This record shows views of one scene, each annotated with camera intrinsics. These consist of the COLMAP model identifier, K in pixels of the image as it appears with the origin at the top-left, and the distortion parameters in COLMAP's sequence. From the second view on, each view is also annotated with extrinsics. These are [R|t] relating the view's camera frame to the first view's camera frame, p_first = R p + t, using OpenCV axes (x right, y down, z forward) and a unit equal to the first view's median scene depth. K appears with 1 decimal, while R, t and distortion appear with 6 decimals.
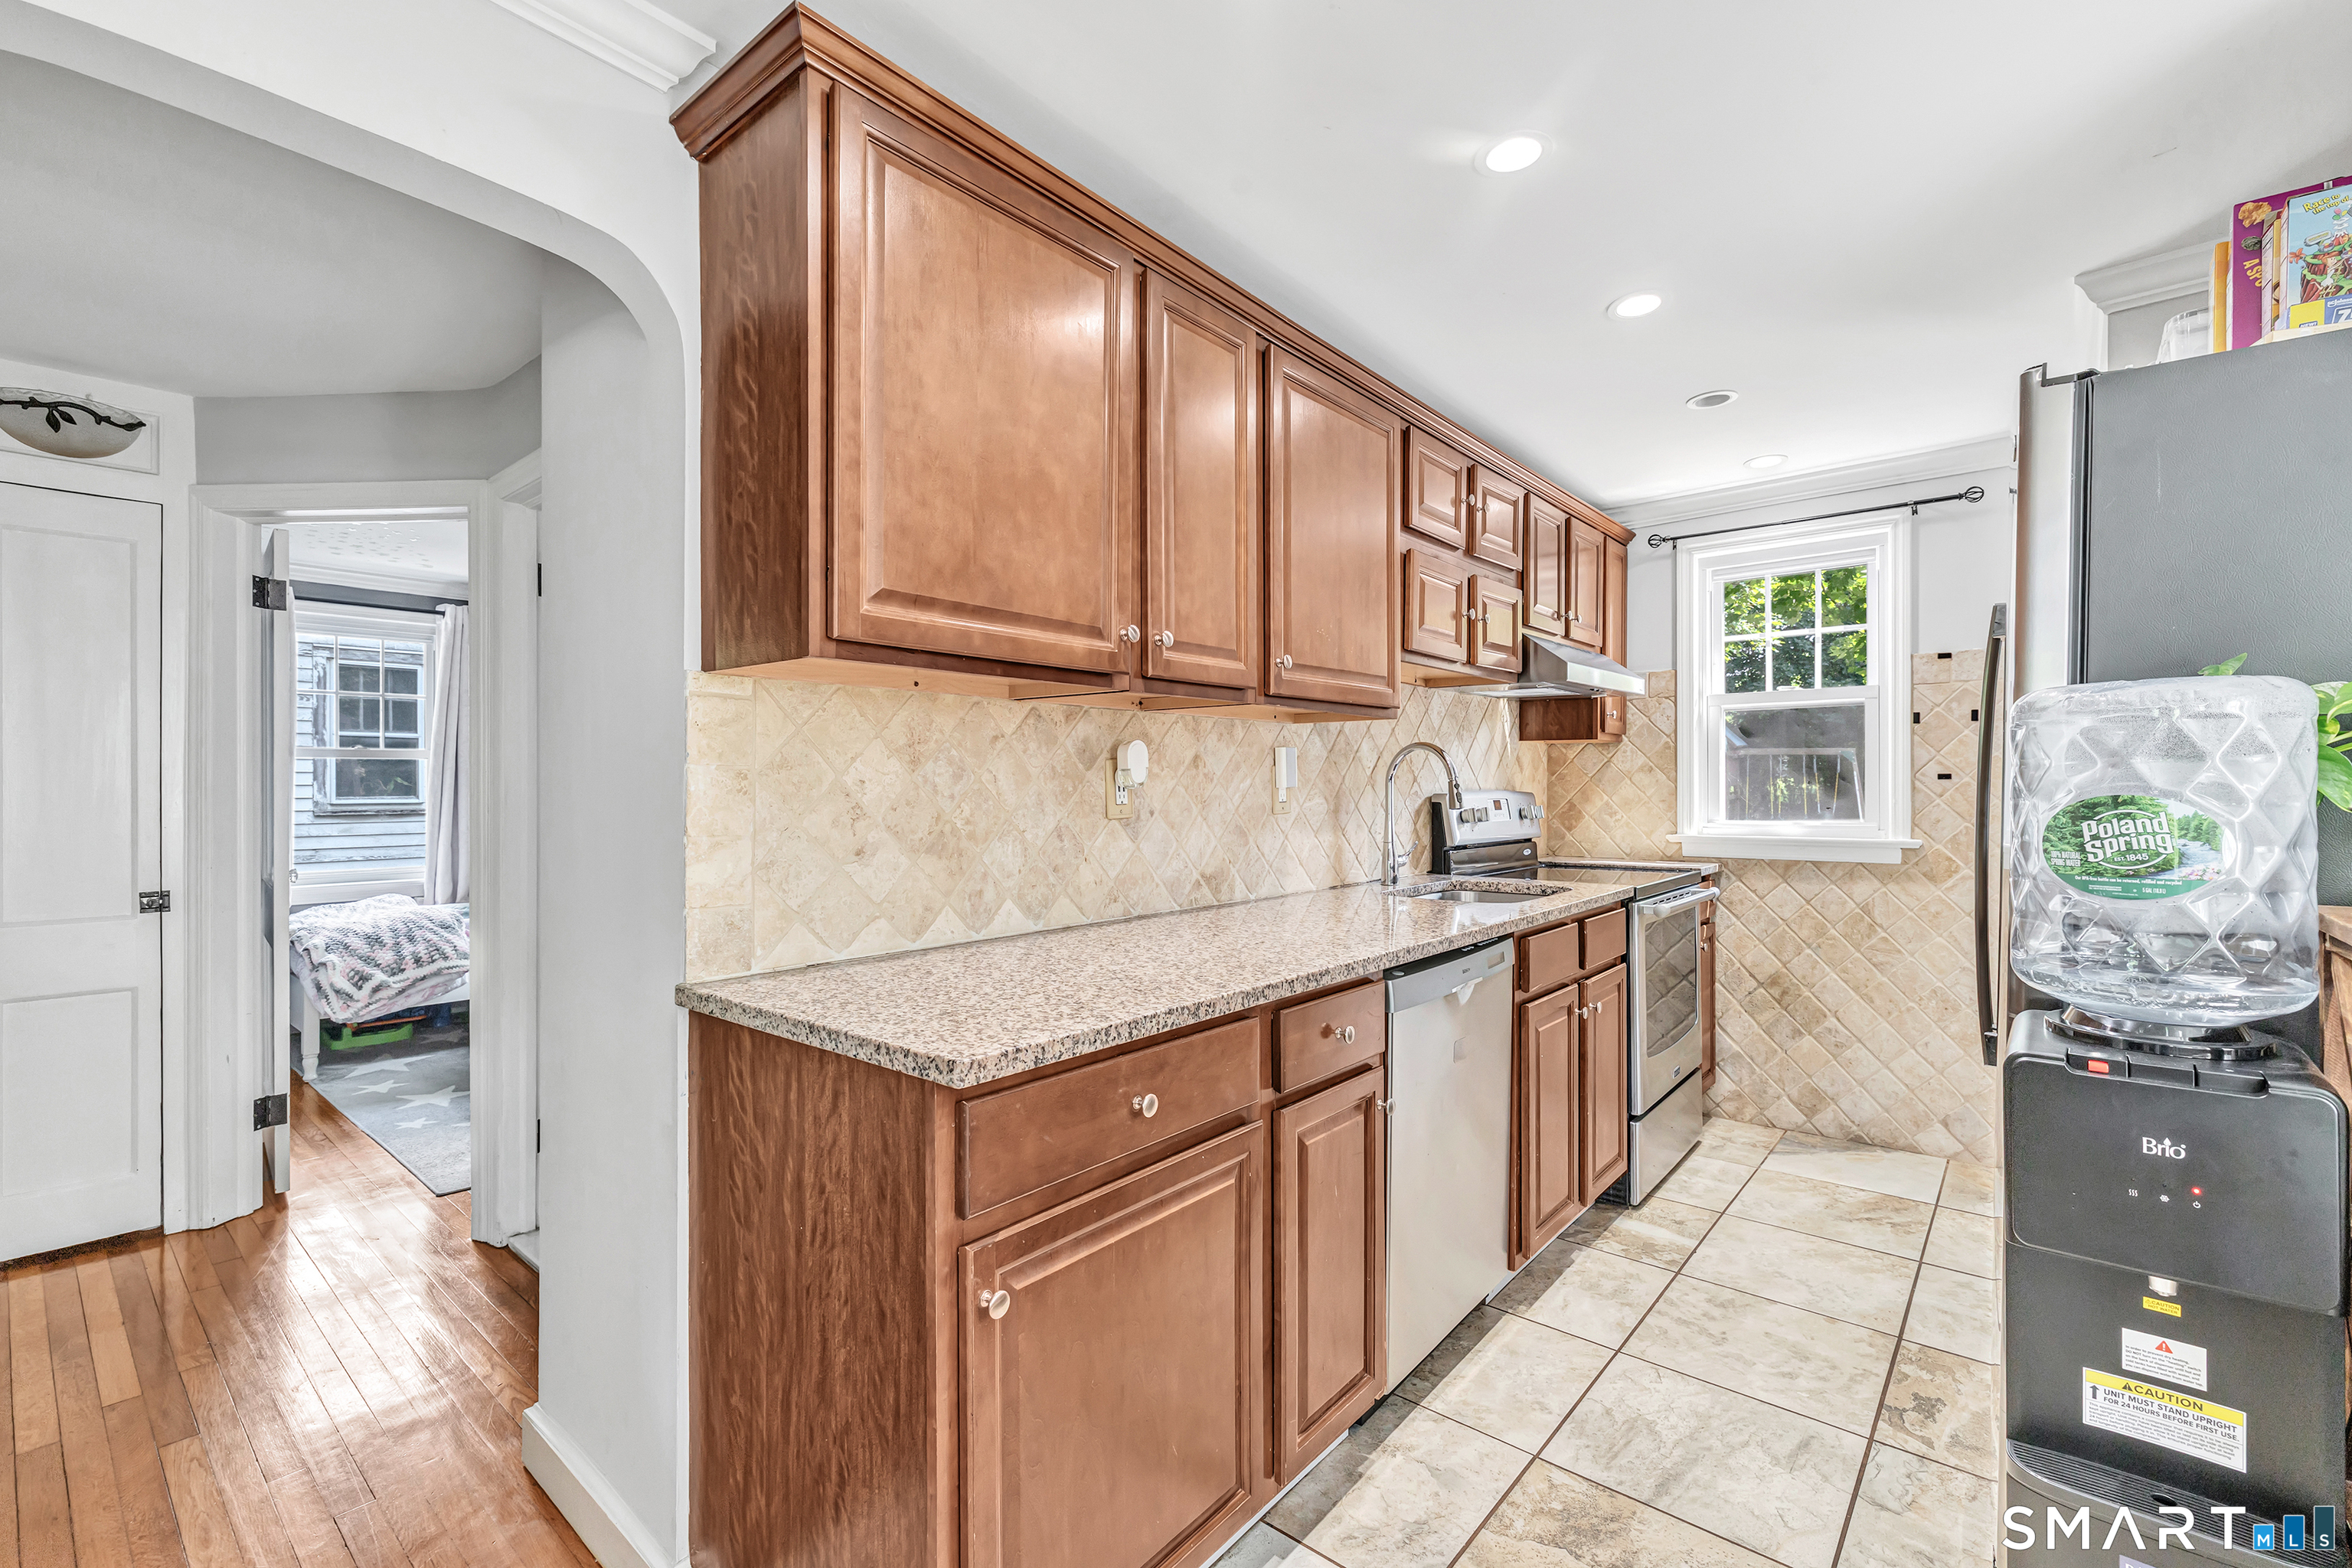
lens RADIAL K [[1037.9, 0, 1140.2], [0, 1037.9, 777.4], [0, 0, 1]] dist [-0.003235, 0.001389]
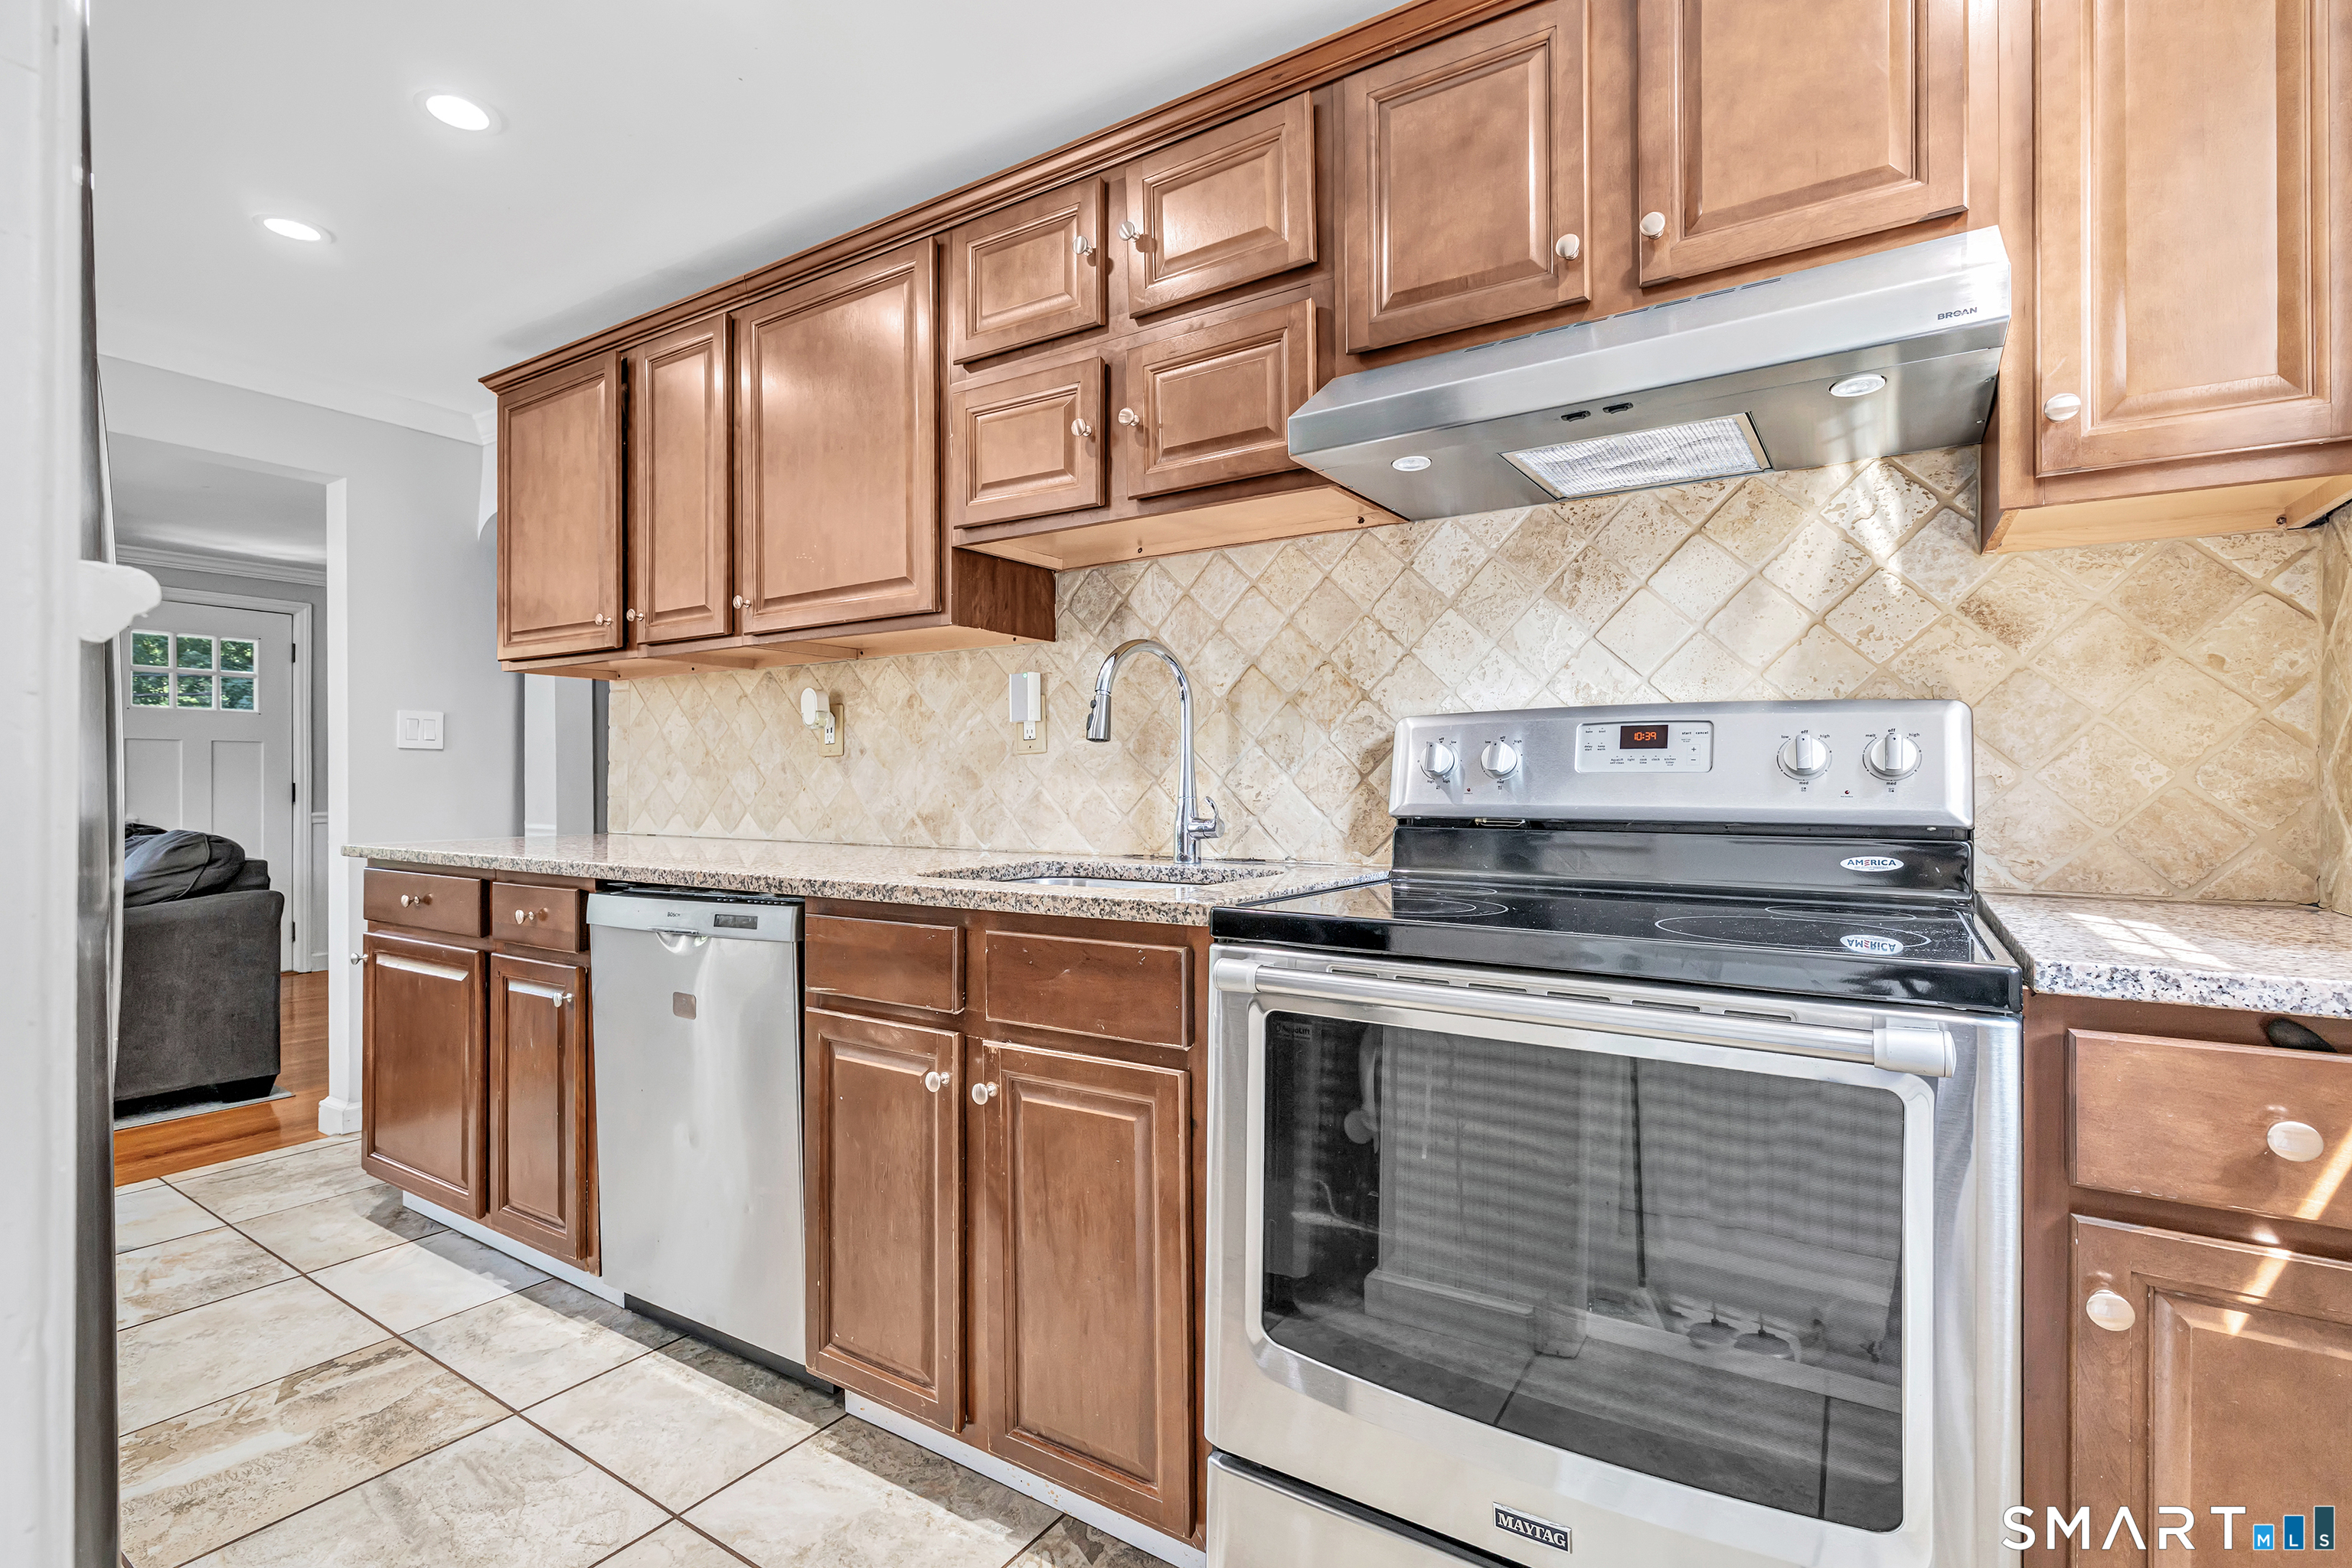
lens RADIAL K [[1037.9, 0, 1298.8], [0, 1037.9, 780.9], [0, 0, 1]] dist [-0.003235, 0.001389]
pose [[0.198329, -0.000081, -0.980136, 0.834823], [0.009351, 0.999955, 0.001809, 0.047765], [0.980091, -0.009524, 0.198320, 0.874934]]
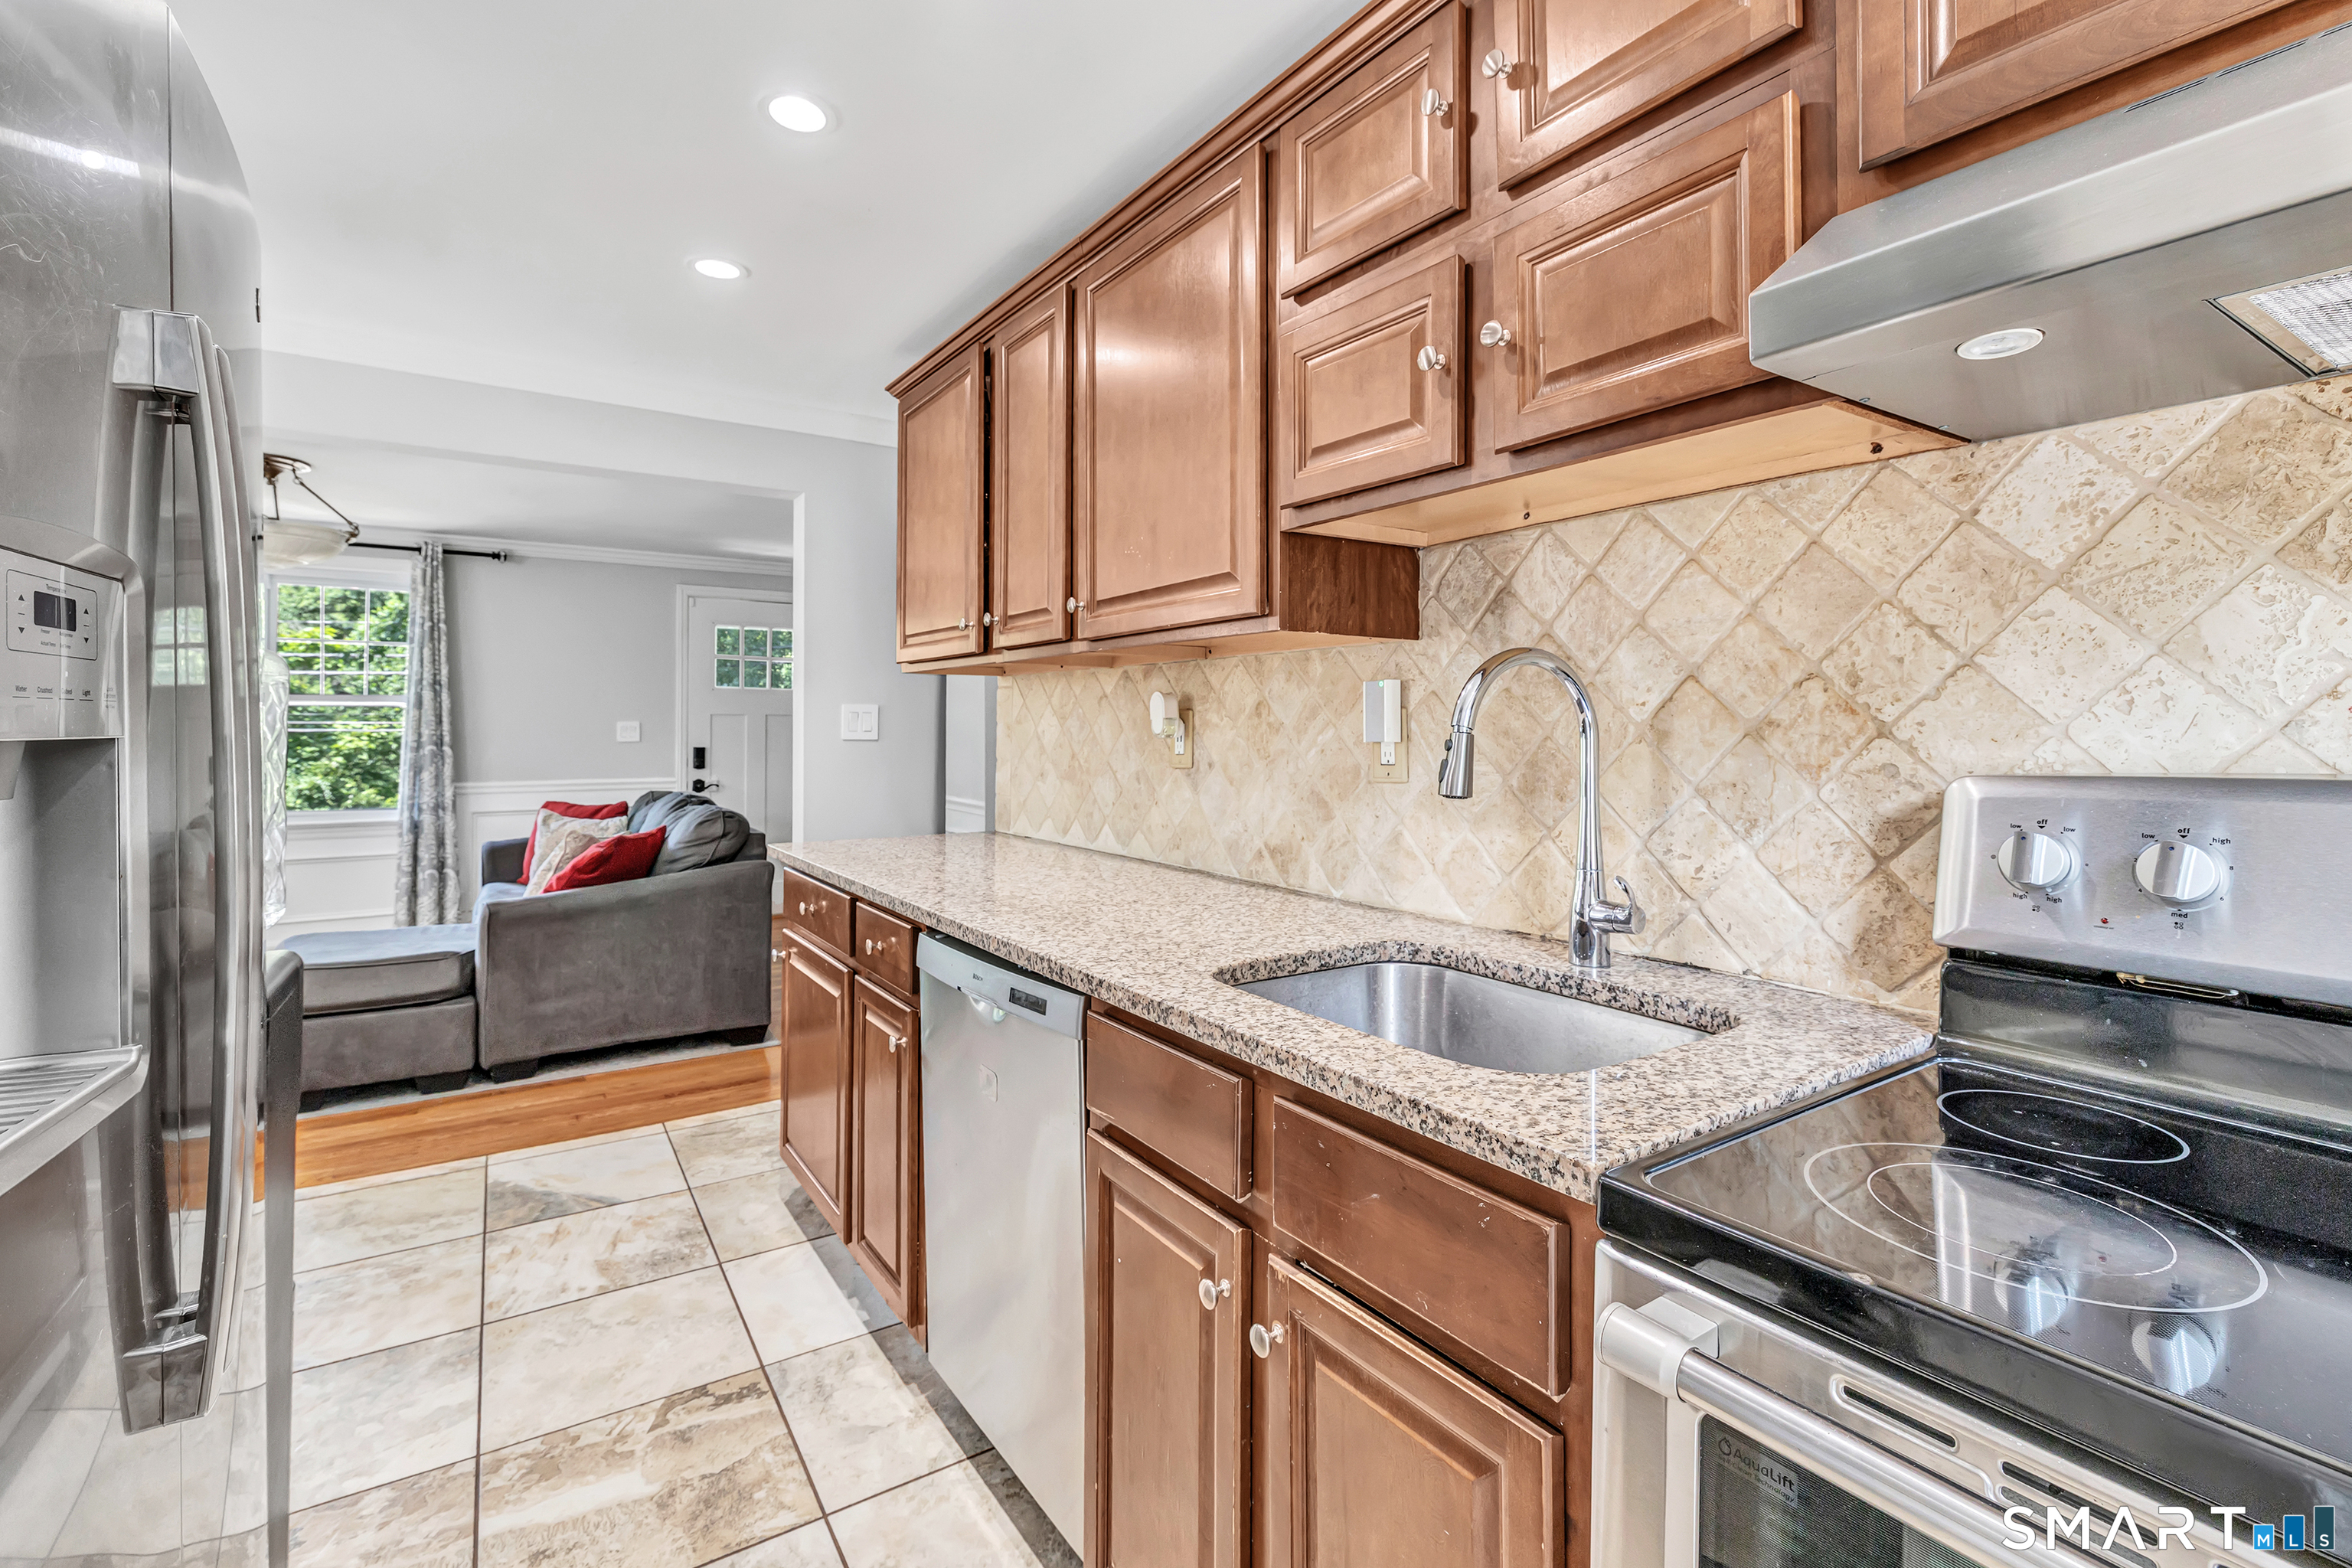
lens RADIAL K [[1089.5, 0, 1275.4], [0, 1089.5, 716.3], [0, 0, 1]] dist [-0.003515, 0.001241]
pose [[-0.218421, -0.009678, -0.975807, 0.686747], [0.003408, 0.999937, -0.010680, 0.000091], [0.975849, -0.005658, -0.218375, 0.903734]]
